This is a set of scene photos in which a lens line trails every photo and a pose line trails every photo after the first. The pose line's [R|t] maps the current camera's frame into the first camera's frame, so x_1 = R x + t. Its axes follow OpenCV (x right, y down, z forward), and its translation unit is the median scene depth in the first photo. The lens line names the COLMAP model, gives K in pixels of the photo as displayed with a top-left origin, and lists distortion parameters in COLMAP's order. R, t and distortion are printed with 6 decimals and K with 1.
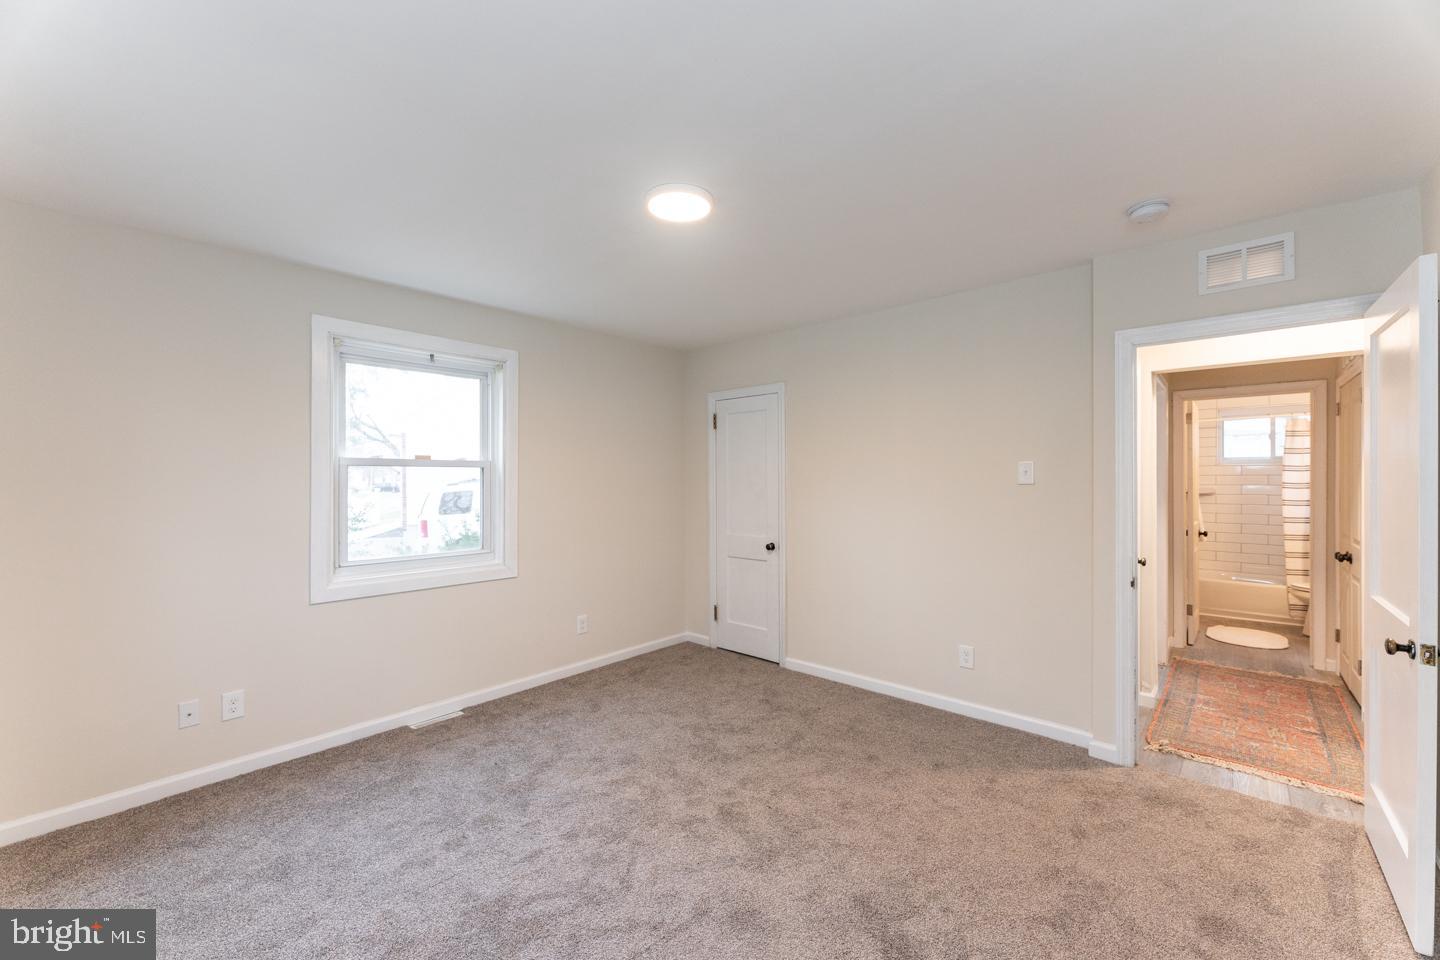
lens RADIAL K [[584.1, 0, 715.4], [0, 584.1, 482.8], [0, 0, 1]] dist [0.015240, -0.000338]
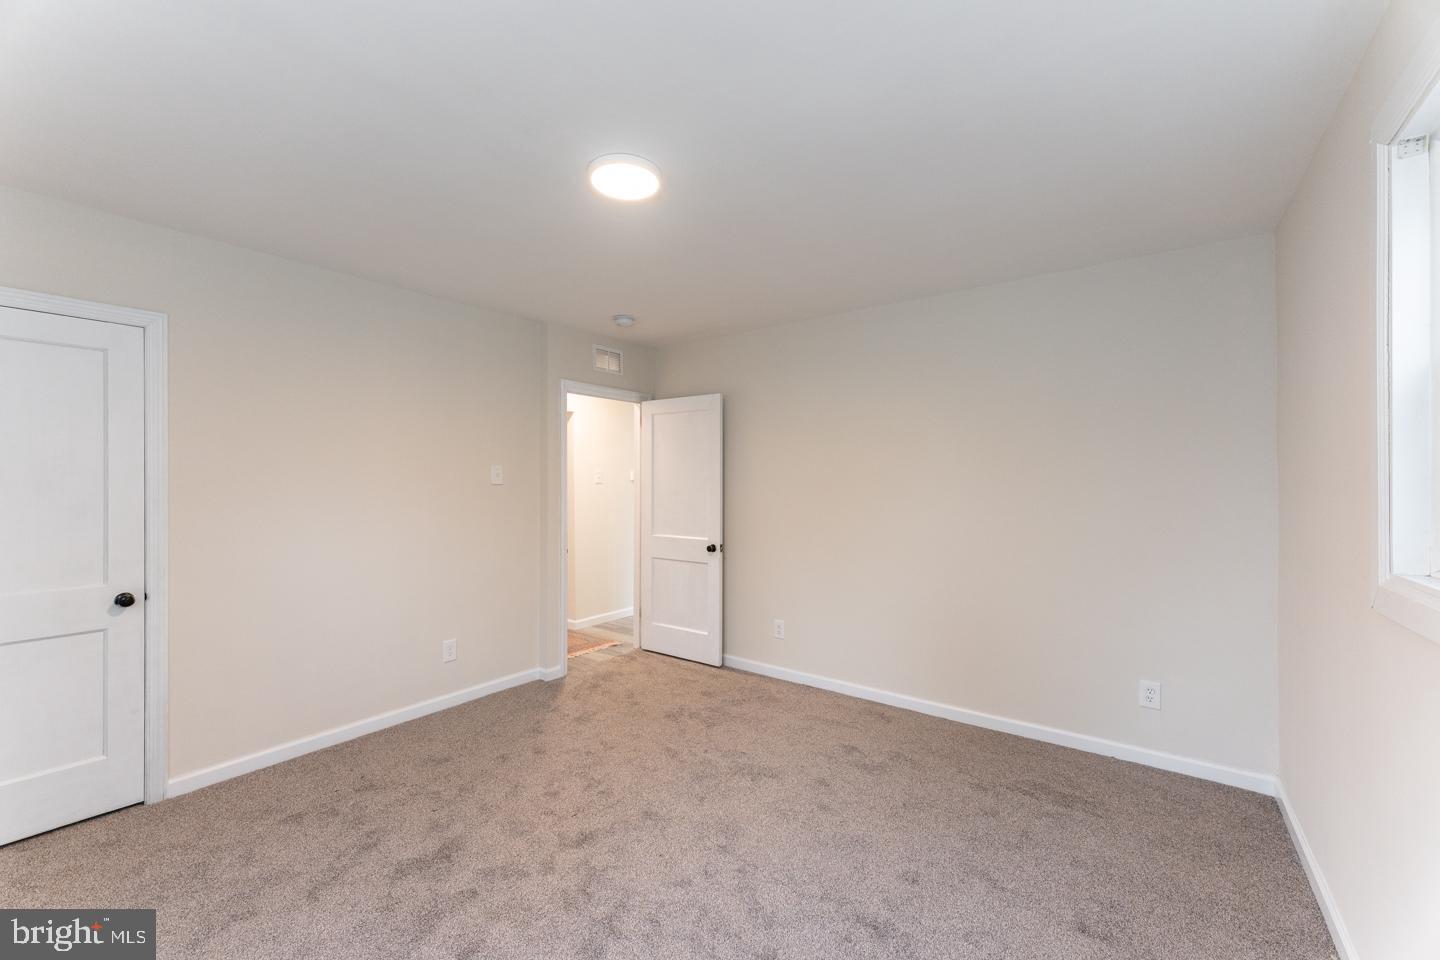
lens RADIAL K [[584.1, 0, 717.4], [0, 584.1, 469.1], [0, 0, 1]] dist [0.015240, -0.000338]
pose [[-0.094792, 0.029658, 0.995055, -0.707087], [0.012867, 0.999509, -0.028565, 0.011497], [-0.995414, 0.010096, -0.095127, 0.663493]]
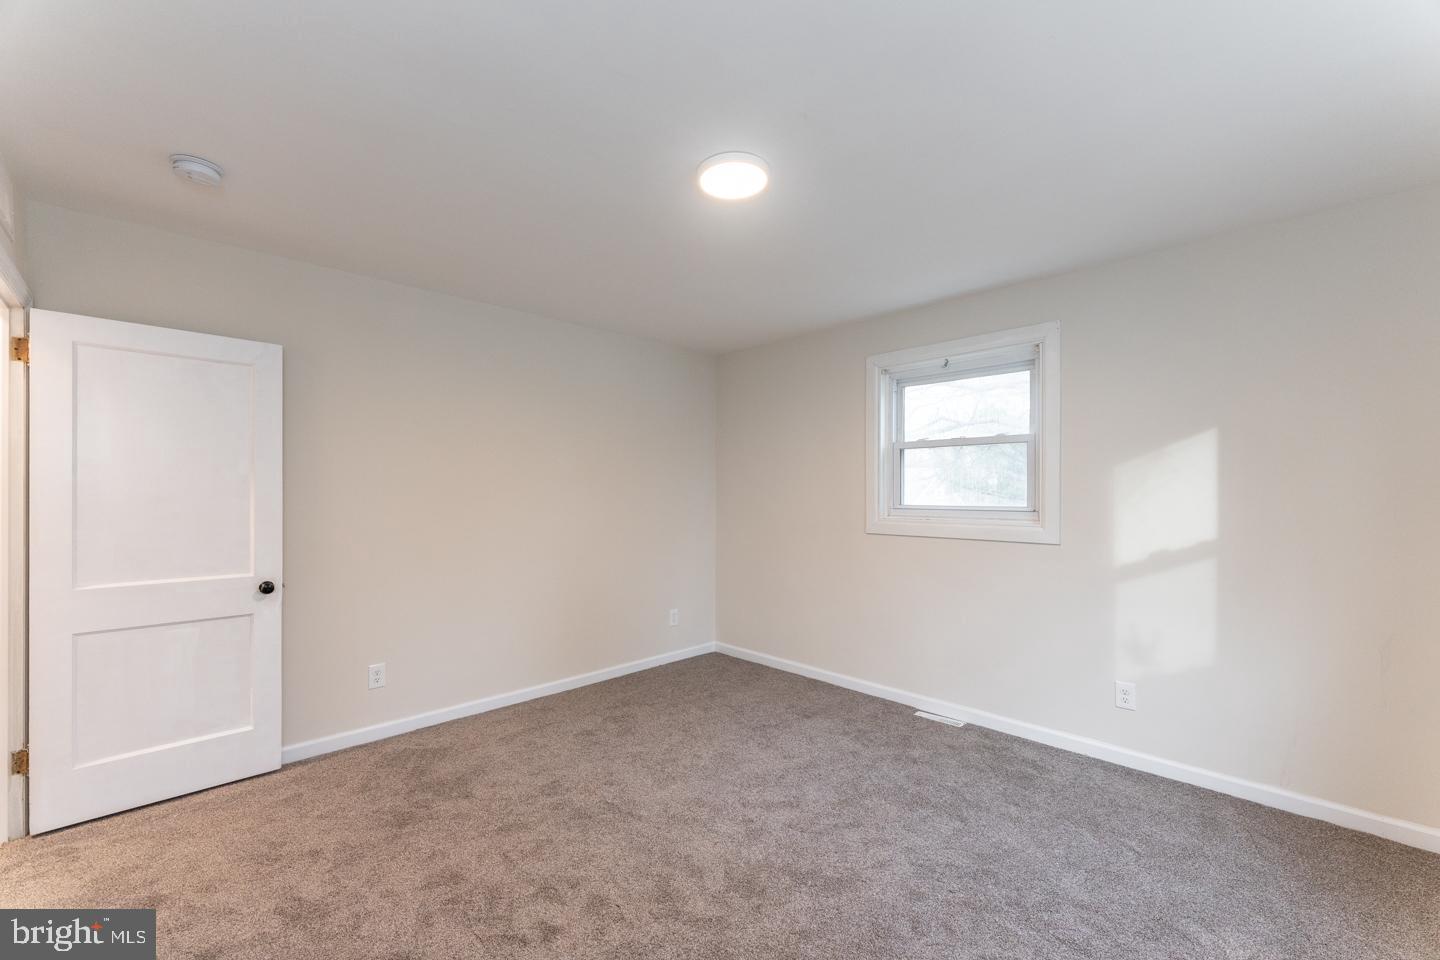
lens RADIAL K [[584.1, 0, 713.0], [0, 584.1, 485.4], [0, 0, 1]] dist [0.015240, -0.000338]
pose [[-0.997887, 0.000863, 0.064967, -0.060972], [0.001081, 0.999994, 0.003307, 0.003650], [-0.064963, 0.003370, -0.997882, 1.364092]]
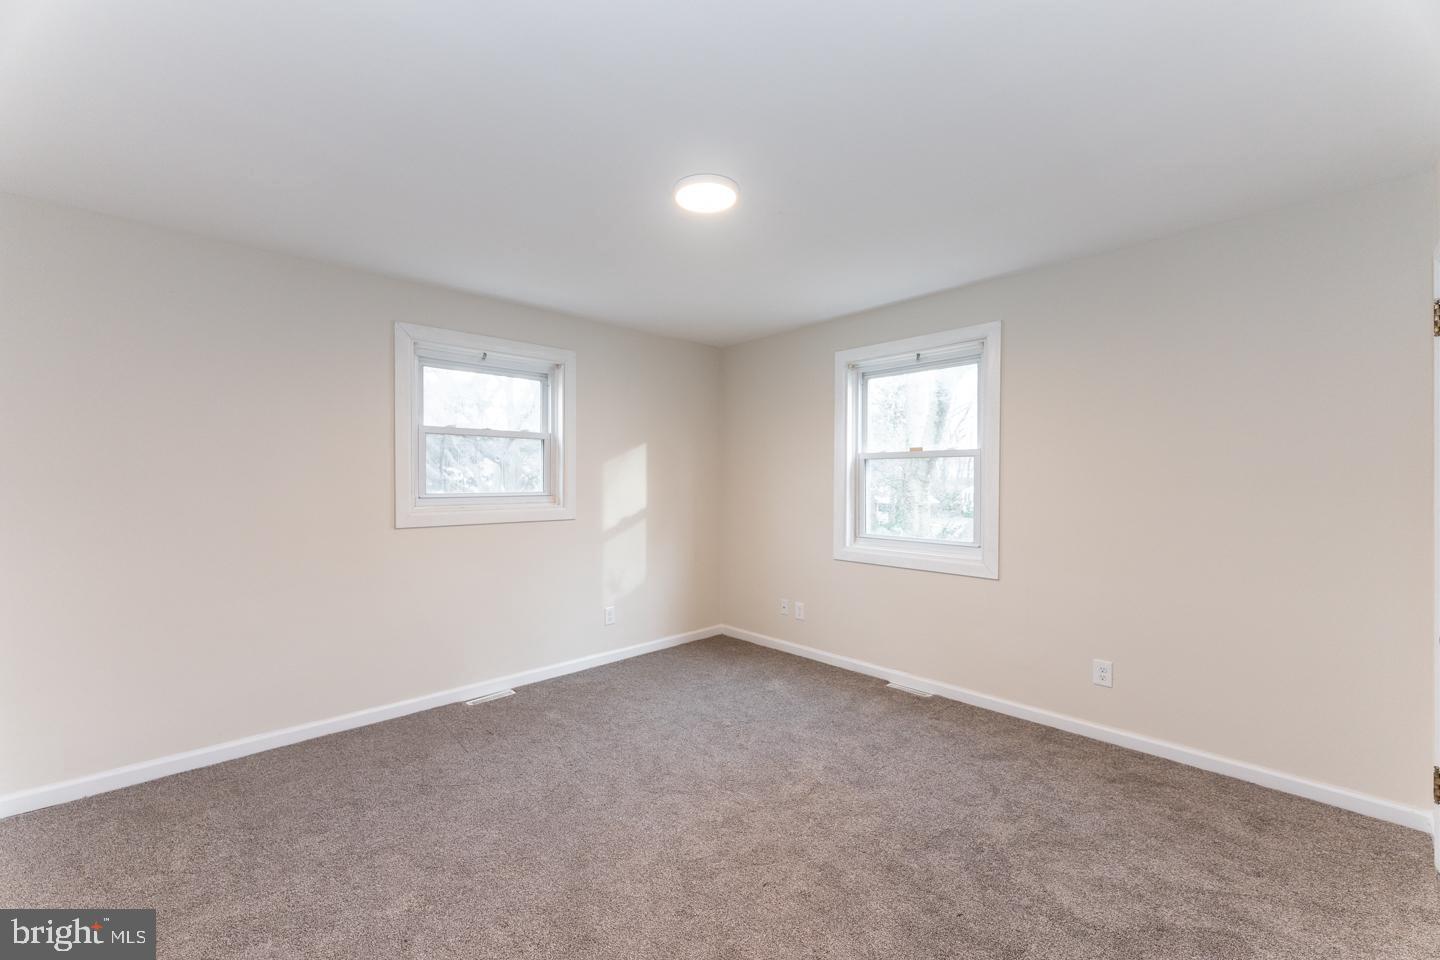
lens RADIAL K [[584.1, 0, 712.6], [0, 584.1, 483.1], [0, 0, 1]] dist [0.015240, -0.000338]
pose [[-0.097920, 0.003454, -0.995188, 0.678549], [-0.005952, 0.999974, 0.004056, 0.018537], [0.995176, 0.006321, -0.097897, 0.784100]]
